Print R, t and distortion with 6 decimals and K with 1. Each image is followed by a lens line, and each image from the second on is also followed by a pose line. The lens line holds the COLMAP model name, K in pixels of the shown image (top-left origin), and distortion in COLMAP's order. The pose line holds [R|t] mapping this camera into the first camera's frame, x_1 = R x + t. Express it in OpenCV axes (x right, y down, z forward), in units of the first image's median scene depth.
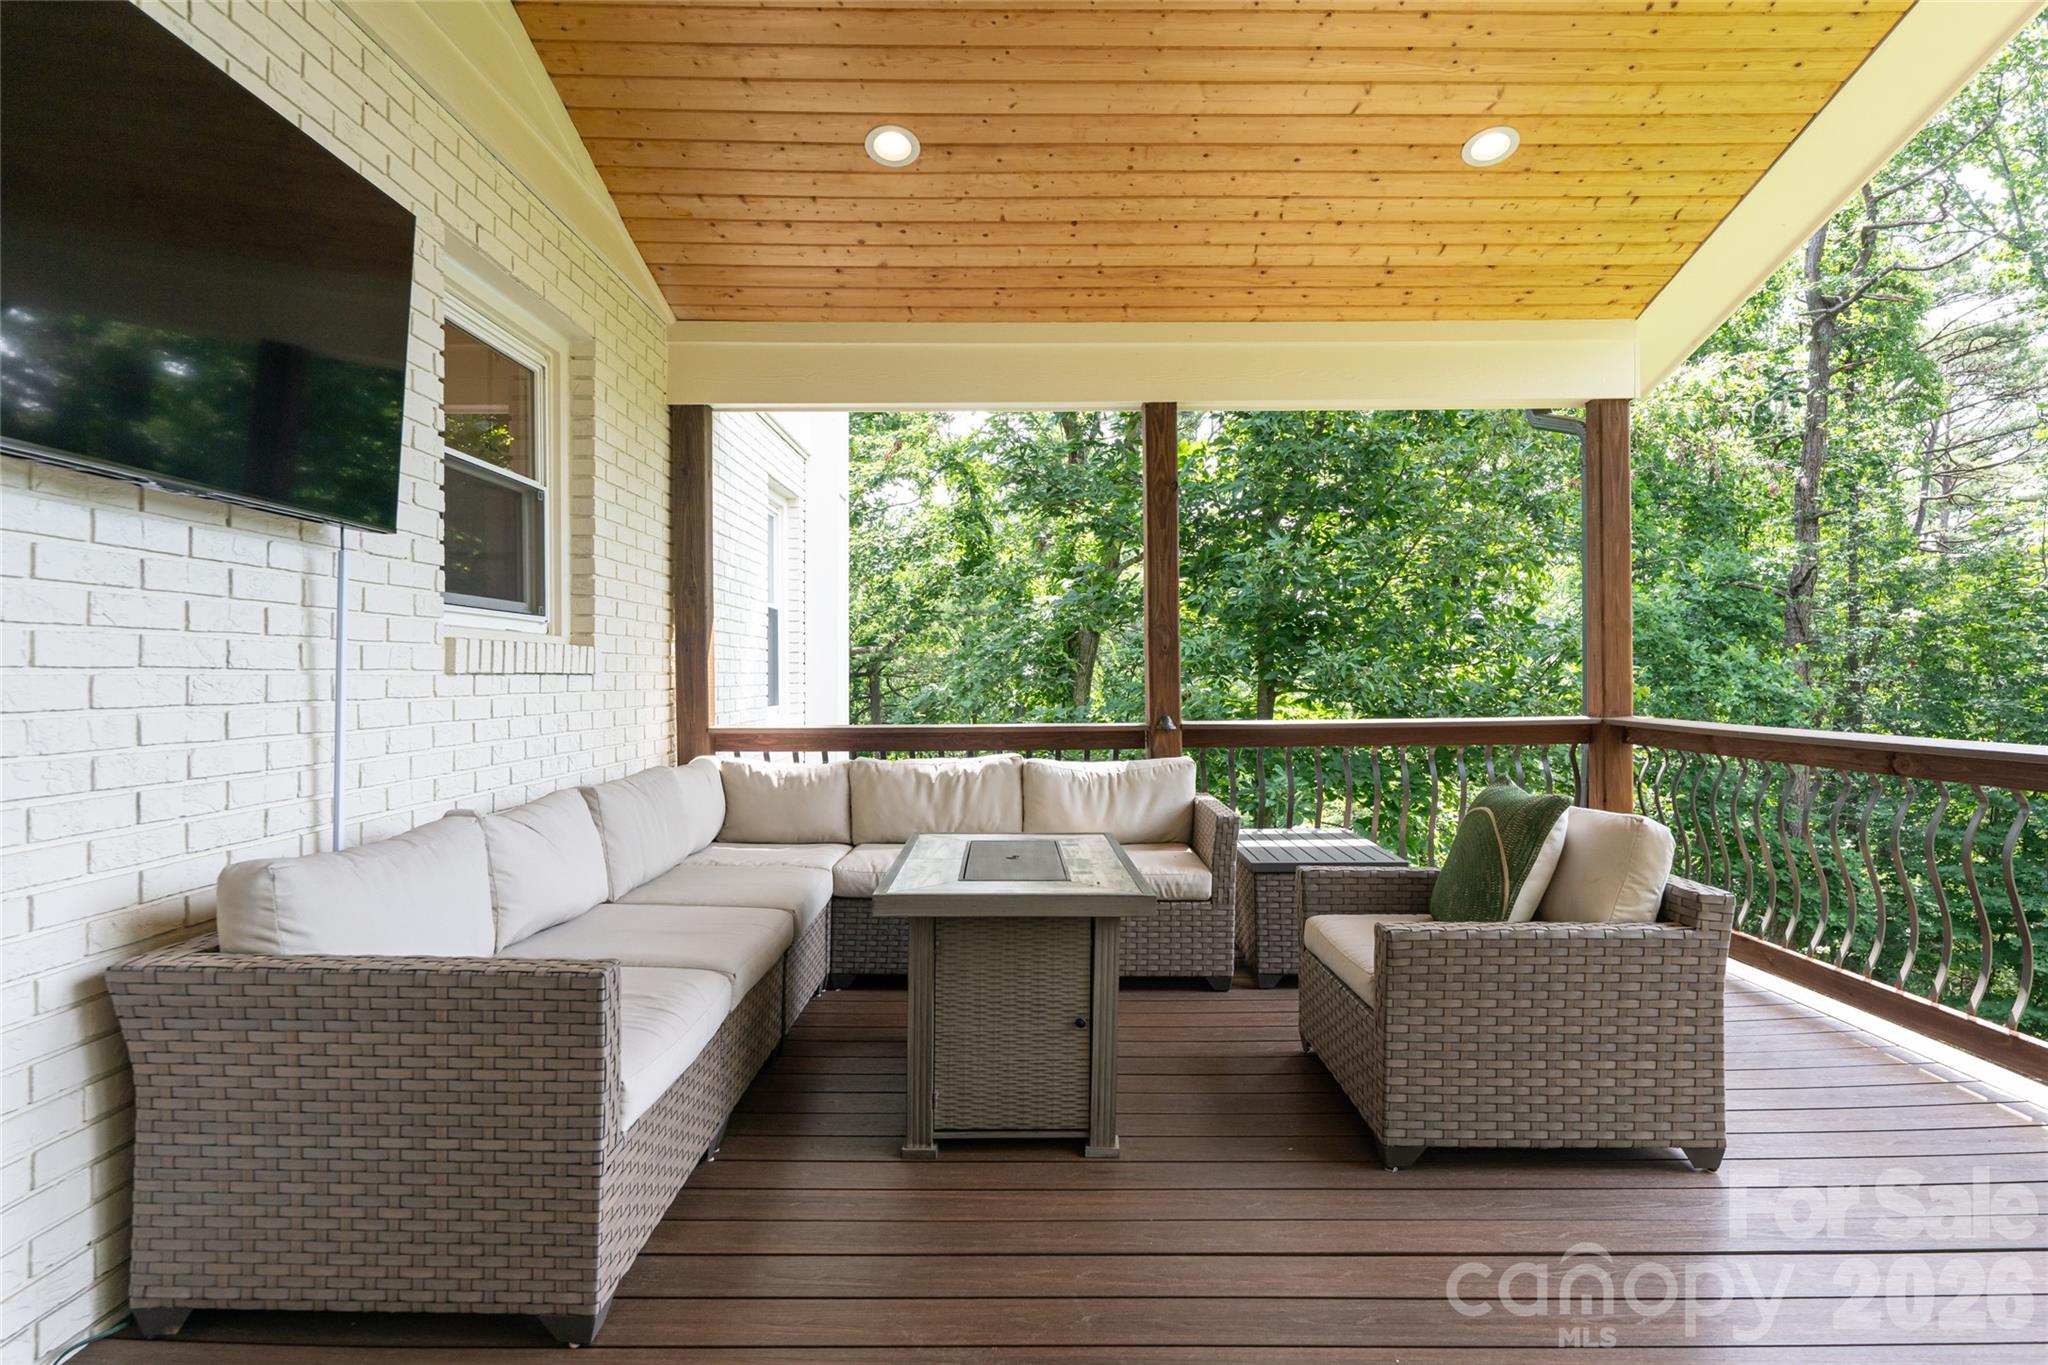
lens RADIAL K [[1142.1, 0, 1006.7], [0, 1142.1, 676.7], [0, 0, 1]] dist [0.001633, 0.001070]
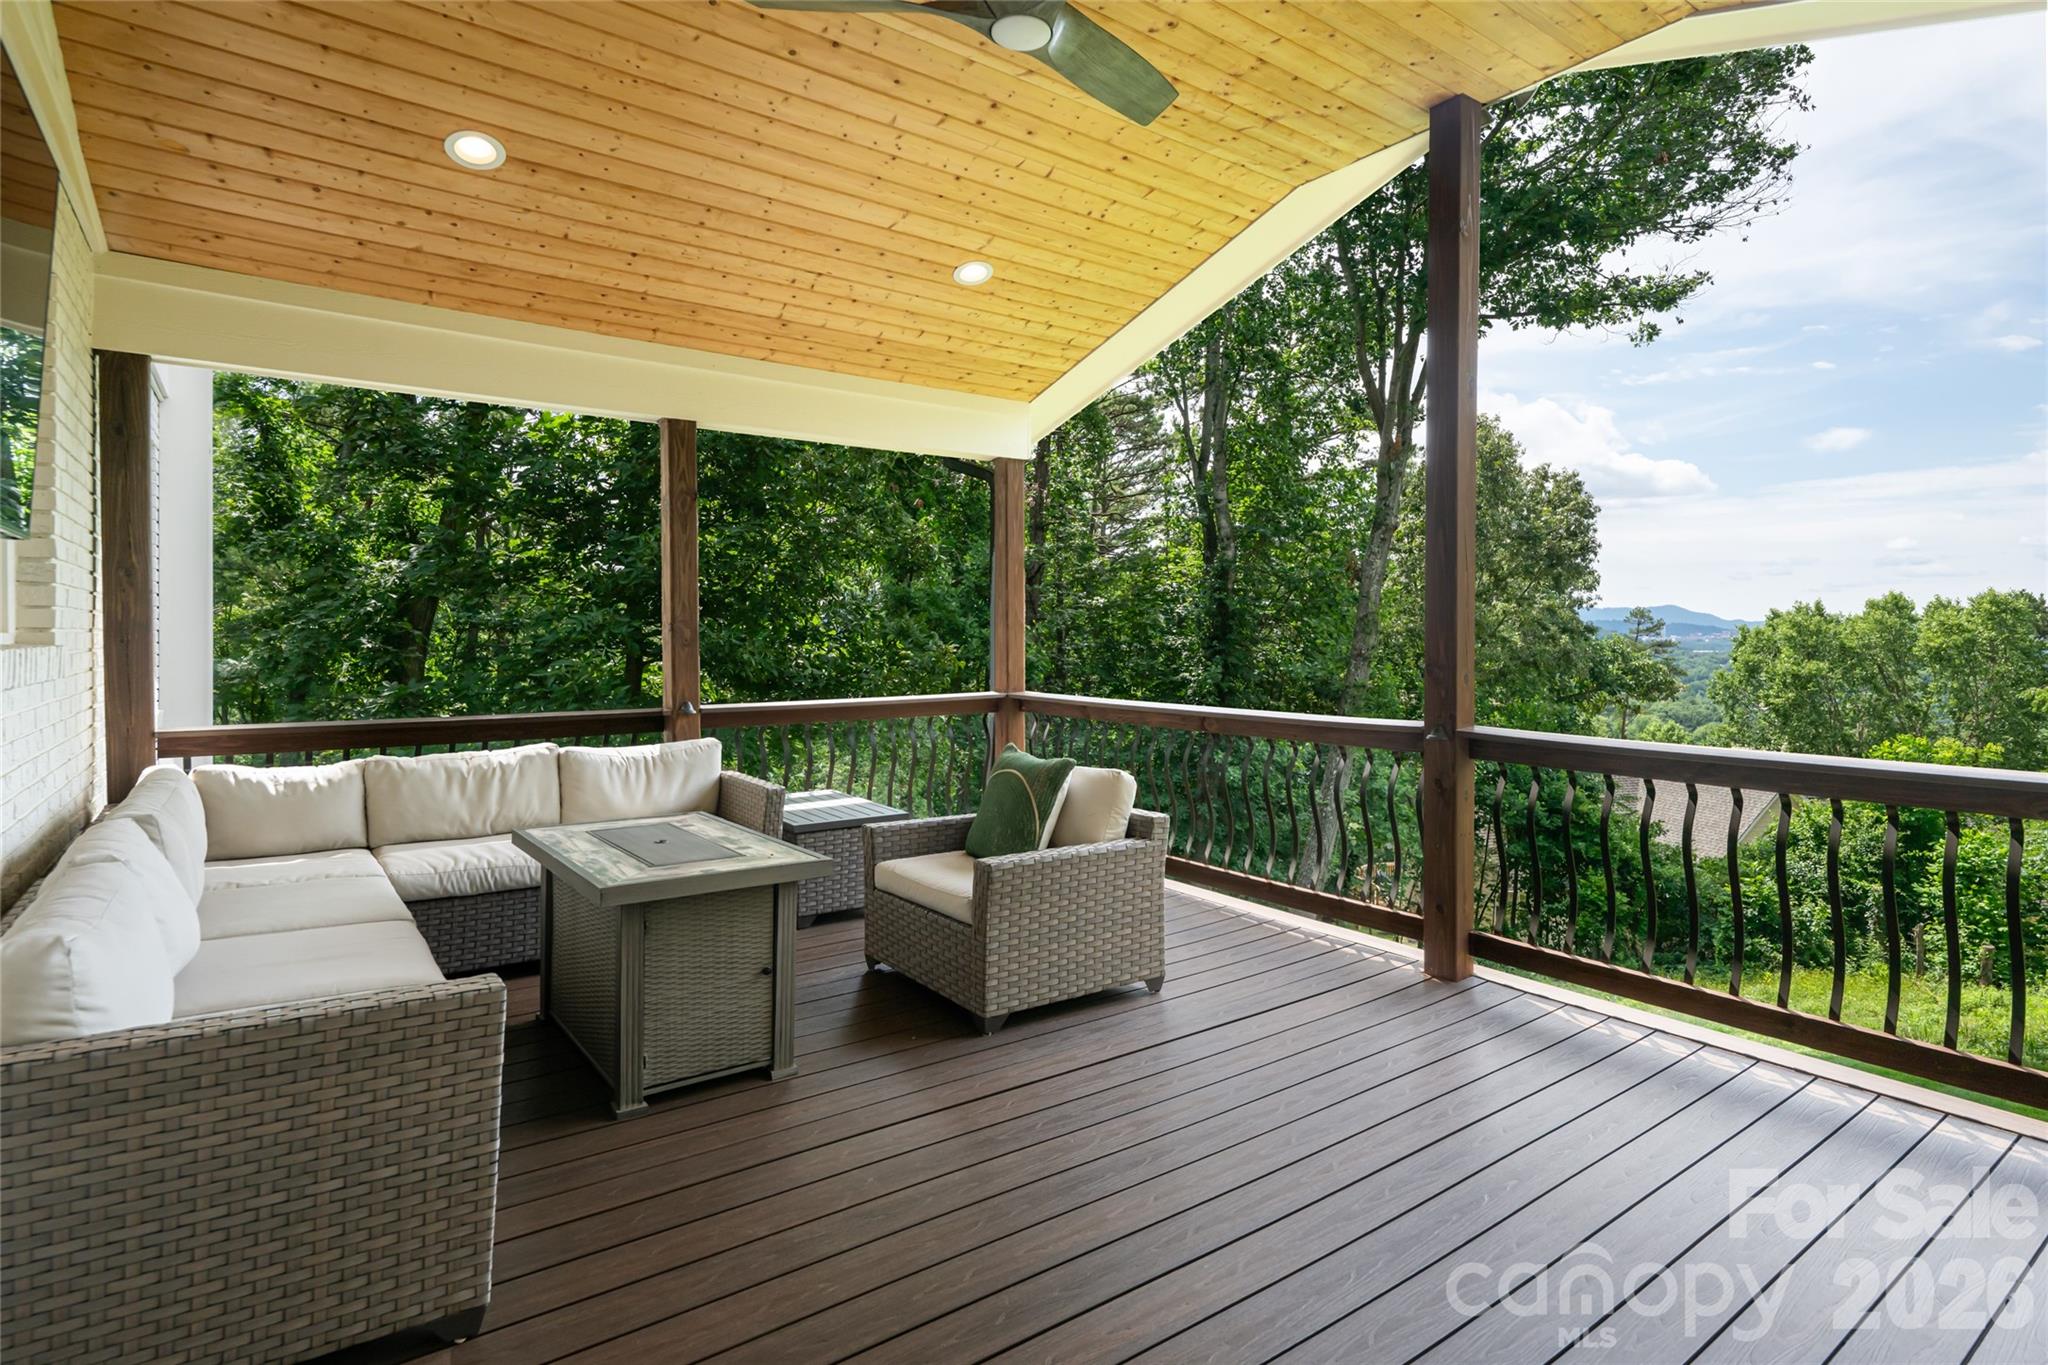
lens RADIAL K [[1072.8, 0, 1035.1], [0, 1072.8, 649.3], [0, 0, 1]] dist [0.004524, 0.004465]
pose [[0.806912, -0.001340, 0.590670, -0.241567], [-0.004430, 0.999956, 0.008319, -0.032045], [-0.590655, -0.009329, 0.806870, -0.055484]]
